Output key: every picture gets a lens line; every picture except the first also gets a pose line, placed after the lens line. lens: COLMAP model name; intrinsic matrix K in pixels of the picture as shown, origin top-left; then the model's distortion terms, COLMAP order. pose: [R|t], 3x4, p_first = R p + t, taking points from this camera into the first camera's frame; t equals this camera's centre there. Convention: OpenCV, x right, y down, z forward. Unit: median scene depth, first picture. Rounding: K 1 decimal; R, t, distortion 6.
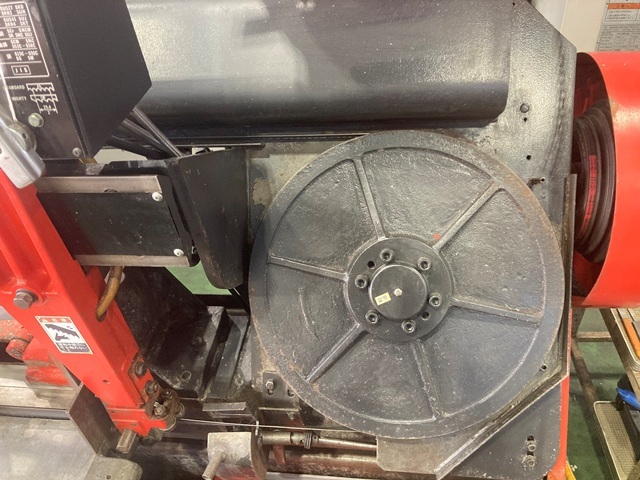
lens RADIAL K [[524.2, 0, 320.0], [0, 524.2, 240.0], [0, 0, 1]] dist [0.004050, 0.001320]
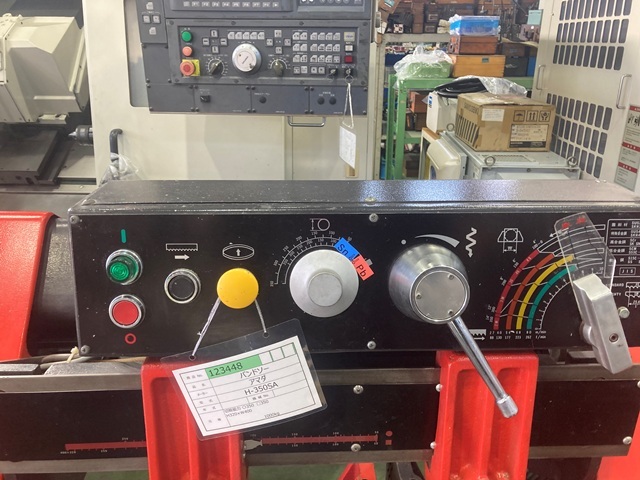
lens RADIAL K [[526.7, 0, 305.3], [0, 526.7, 241.4], [0, 0, 1]] dist [0.014603, -0.000968]
pose [[0.983110, 0.037072, 0.179222, -0.801198], [0.032275, 0.928805, -0.369161, 0.016784], [-0.180148, 0.368711, 0.911921, 0.009995]]
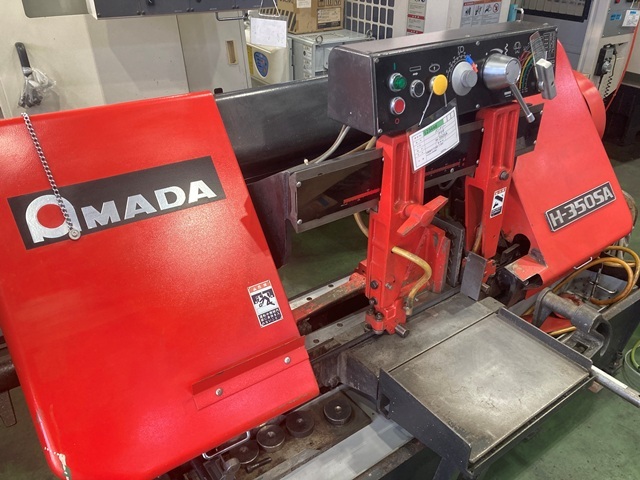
lens RADIAL K [[526.7, 0, 305.3], [0, 526.7, 241.4], [0, 0, 1]] dist [0.014603, -0.000968]
pose [[0.744207, -0.258867, 0.615746, -1.883424], [0.397322, 0.912586, -0.096552, 0.178540], [-0.536927, 0.316505, 0.782007, -0.105690]]
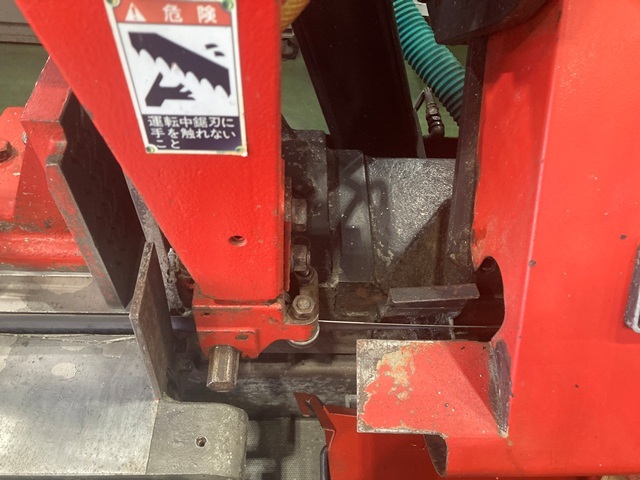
lens RADIAL K [[526.7, 0, 305.3], [0, 526.7, 241.4], [0, 0, 1]] dist [0.014603, -0.000968]
pose [[0.982733, -0.016452, 0.184295, -0.387498], [-0.018370, 0.982442, 0.185659, 0.175135], [-0.184114, -0.185839, 0.965177, 0.539162]]
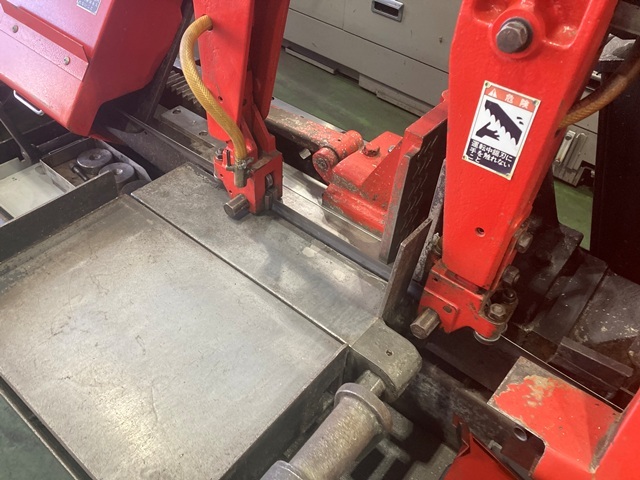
lens RADIAL K [[526.7, 0, 305.3], [0, 526.7, 241.4], [0, 0, 1]] dist [0.014603, -0.000968]
pose [[0.825449, 0.476392, -0.302794, -0.343187], [-0.457468, 0.878830, 0.135575, 0.262932], [0.330692, 0.026608, 0.943364, 0.251831]]
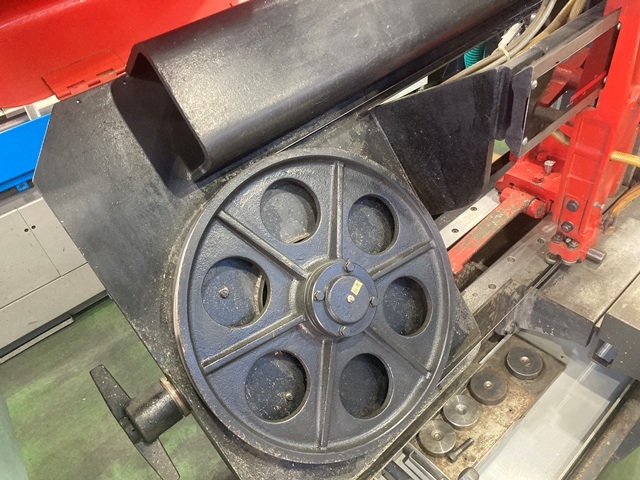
lens RADIAL K [[526.3, 0, 320.0], [0, 526.3, 240.0], [0, 0, 1]] dist [0.013206, -0.003158]
pose [[0.658356, -0.485393, 0.575291, -1.900747], [0.540884, 0.836597, 0.086885, -0.111685], [-0.523461, 0.253965, 0.813321, 0.376220]]
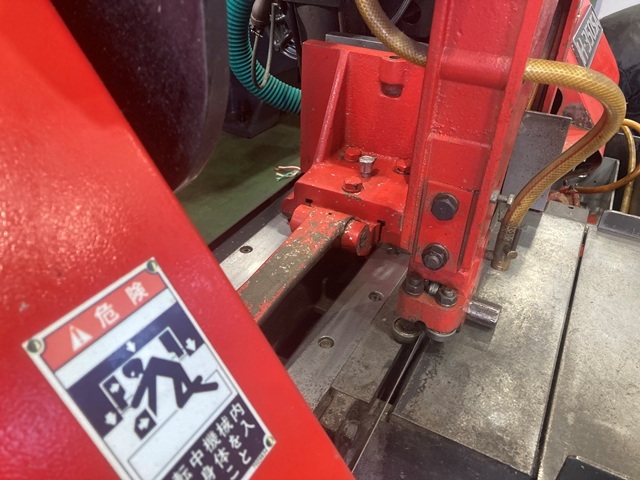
lens RADIAL K [[526.7, 0, 305.3], [0, 526.7, 241.4], [0, 0, 1]] dist [0.014603, -0.000968]
pose [[0.378262, -0.427906, 0.820862, -1.313183], [0.571717, 0.805406, 0.156396, 0.098188], [-0.728050, 0.410143, 0.549296, 0.843432]]
